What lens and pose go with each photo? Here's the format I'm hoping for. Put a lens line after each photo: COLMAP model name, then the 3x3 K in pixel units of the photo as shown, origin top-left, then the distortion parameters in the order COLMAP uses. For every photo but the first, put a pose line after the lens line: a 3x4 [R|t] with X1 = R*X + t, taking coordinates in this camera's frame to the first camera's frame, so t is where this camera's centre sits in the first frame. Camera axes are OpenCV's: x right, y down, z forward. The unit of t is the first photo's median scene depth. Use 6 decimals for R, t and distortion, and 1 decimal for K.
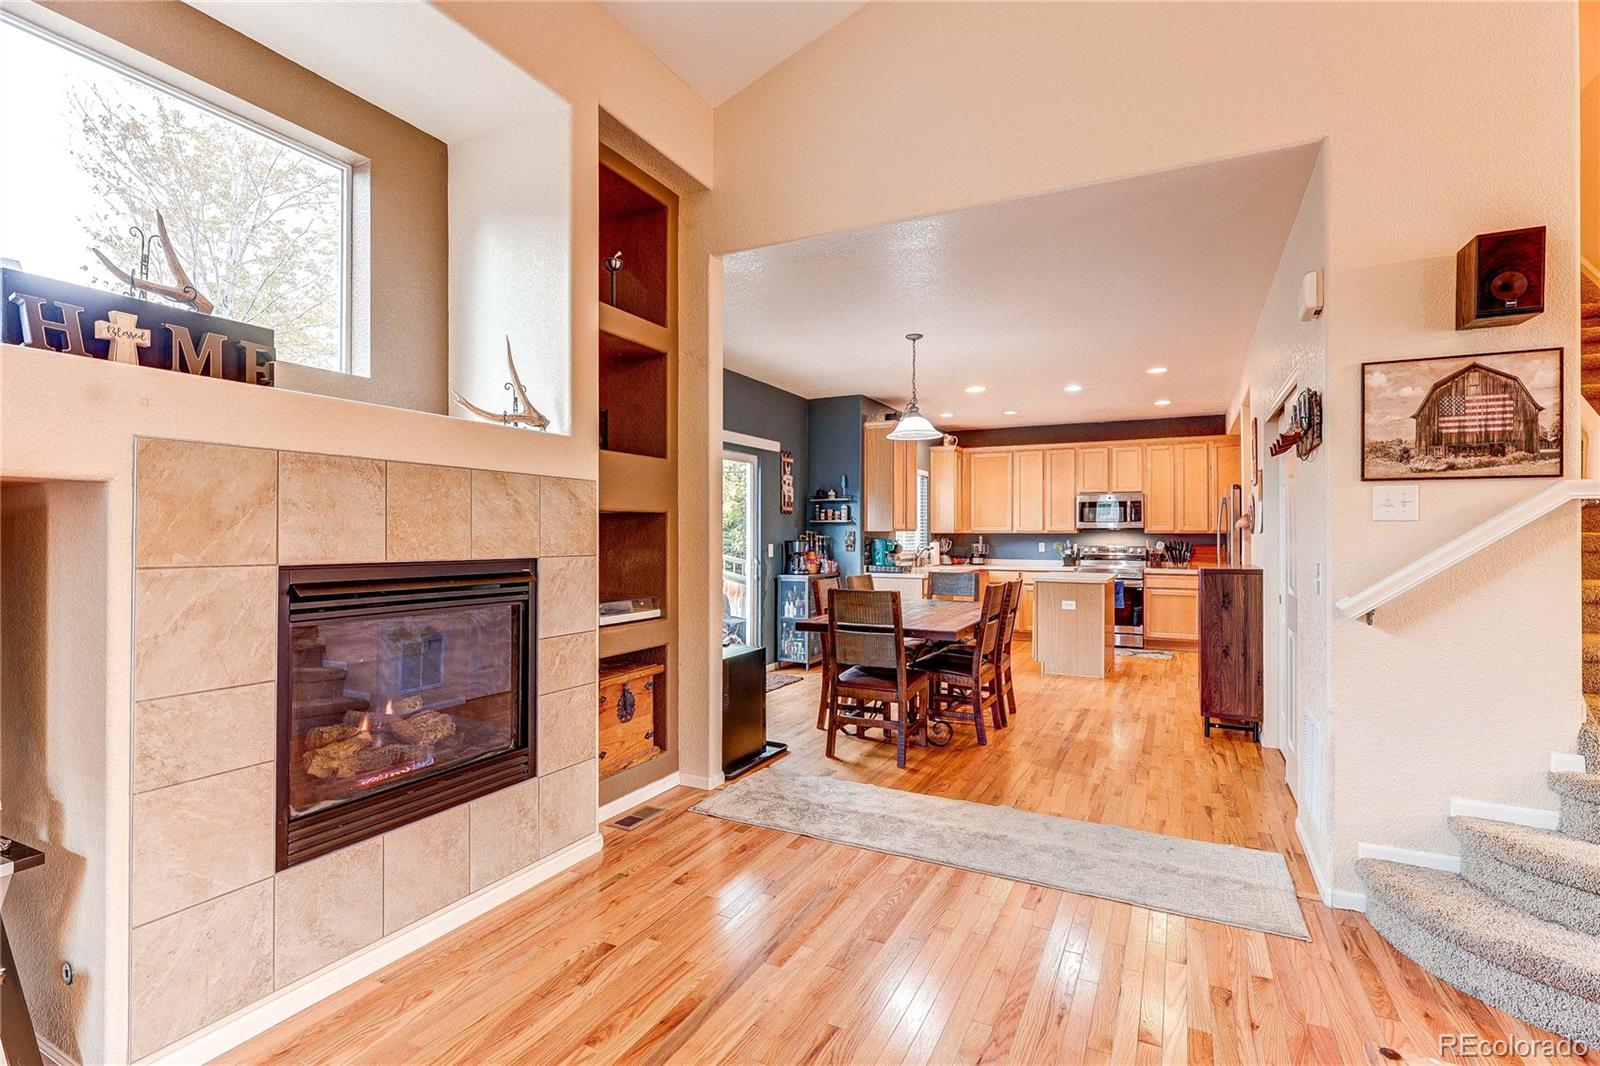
lens RADIAL K [[756.4, 0, 795.9], [0, 756.4, 529.5], [0, 0, 1]] dist [-0.002983, 0.000449]
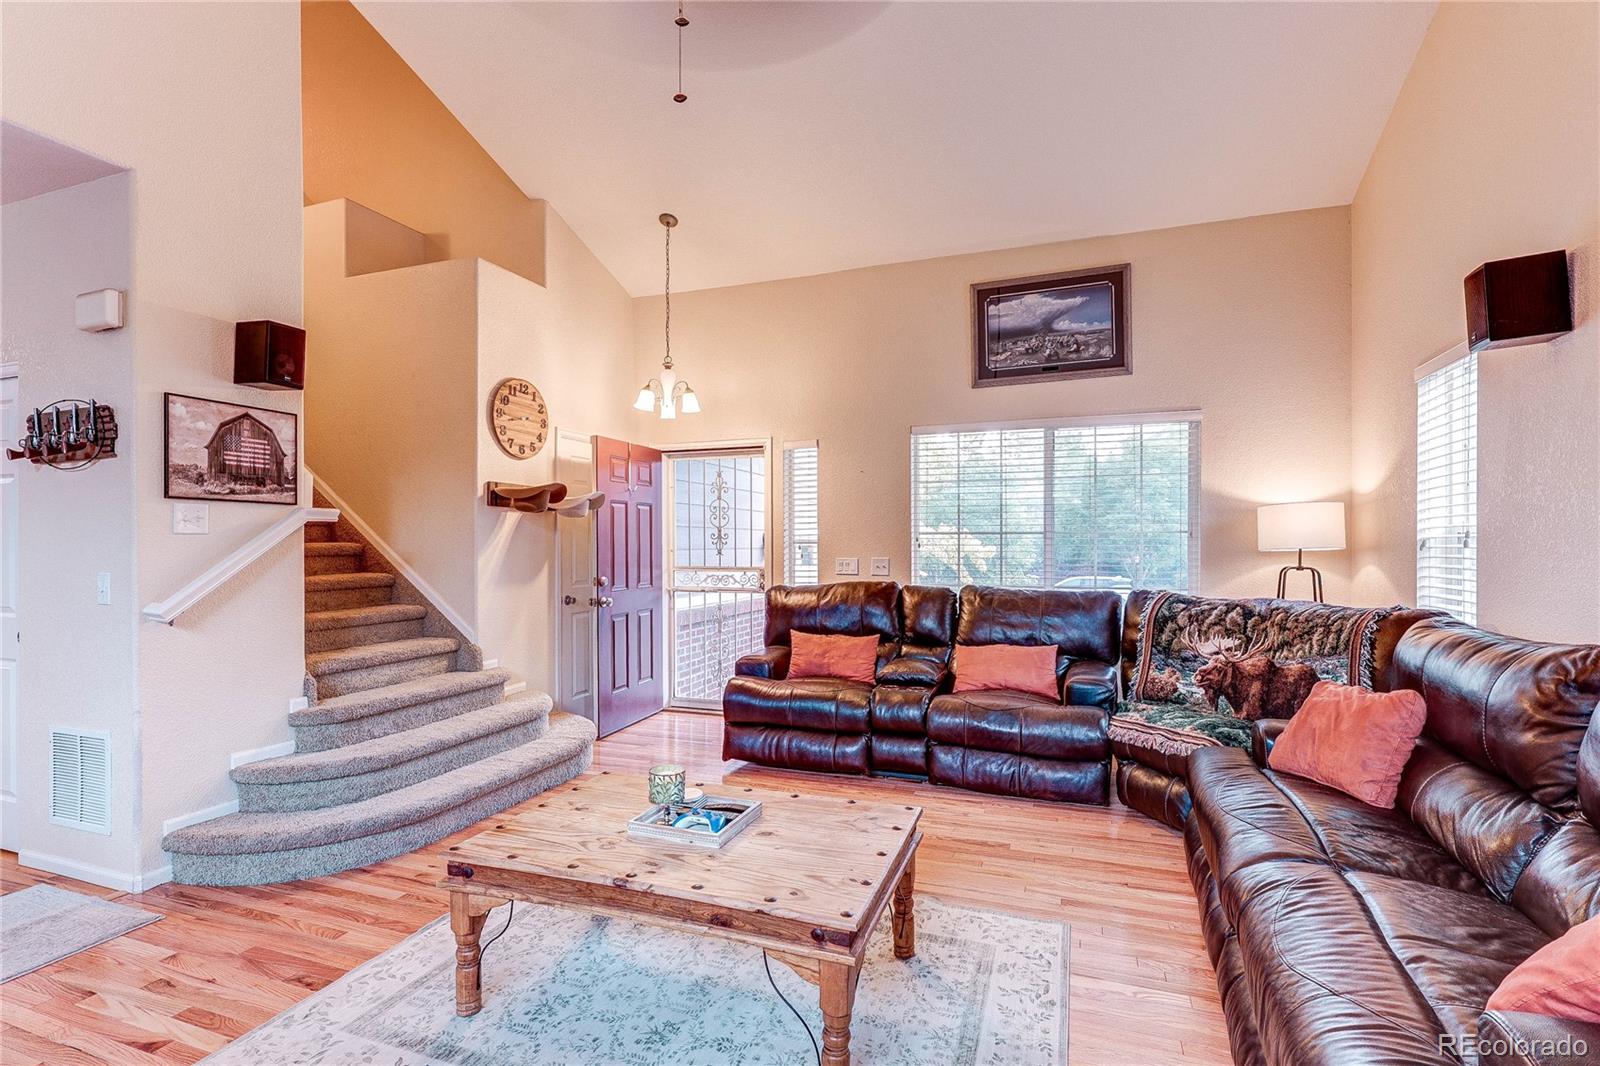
lens RADIAL K [[760.7, 0, 802.4], [0, 760.7, 545.2], [0, 0, 1]] dist [-0.000283, 0.000411]
pose [[-0.113152, -0.003698, 0.993571, -0.397412], [-0.008303, 0.999962, 0.002776, -0.004239], [-0.993543, -0.007936, -0.113179, 0.159635]]
